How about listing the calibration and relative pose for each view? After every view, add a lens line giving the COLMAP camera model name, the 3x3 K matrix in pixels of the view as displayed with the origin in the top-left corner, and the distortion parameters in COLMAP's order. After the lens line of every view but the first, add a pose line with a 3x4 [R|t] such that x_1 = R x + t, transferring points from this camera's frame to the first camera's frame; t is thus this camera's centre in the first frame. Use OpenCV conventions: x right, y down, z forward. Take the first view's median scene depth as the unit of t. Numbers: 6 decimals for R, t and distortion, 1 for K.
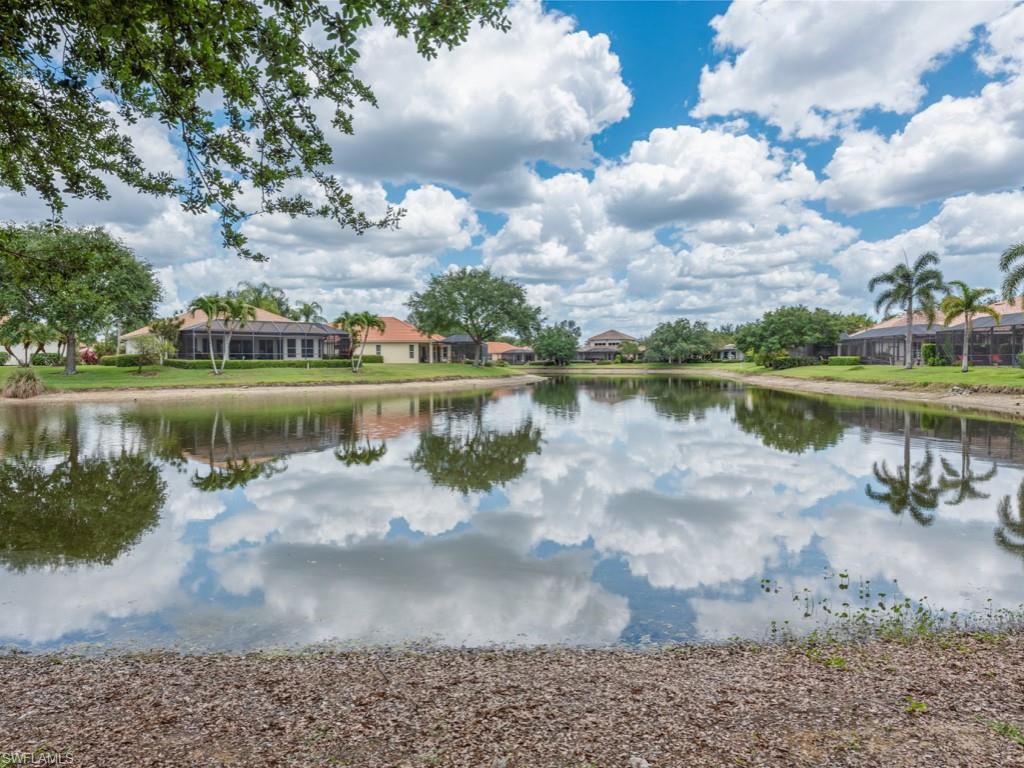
lens RADIAL K [[575.4, 0, 512.0], [0, 575.4, 384.0], [0, 0, 1]] dist [0.001052, 0.000180]
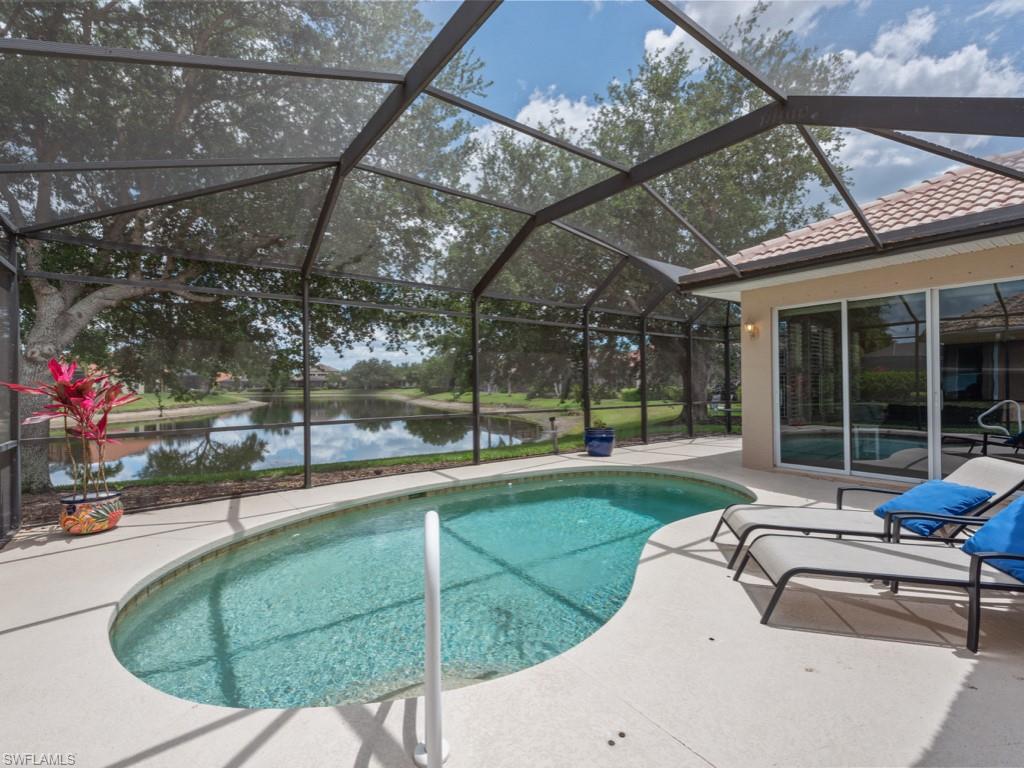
lens RADIAL K [[476.1, 0, 512.0], [0, 476.1, 384.0], [0, 0, 1]] dist [0.001558, 0.000089]
pose [[0.851683, -0.004696, 0.524036, -0.032396], [0.025224, 0.999168, -0.032041, -0.005433], [-0.523449, 0.040507, 0.851093, -0.214426]]
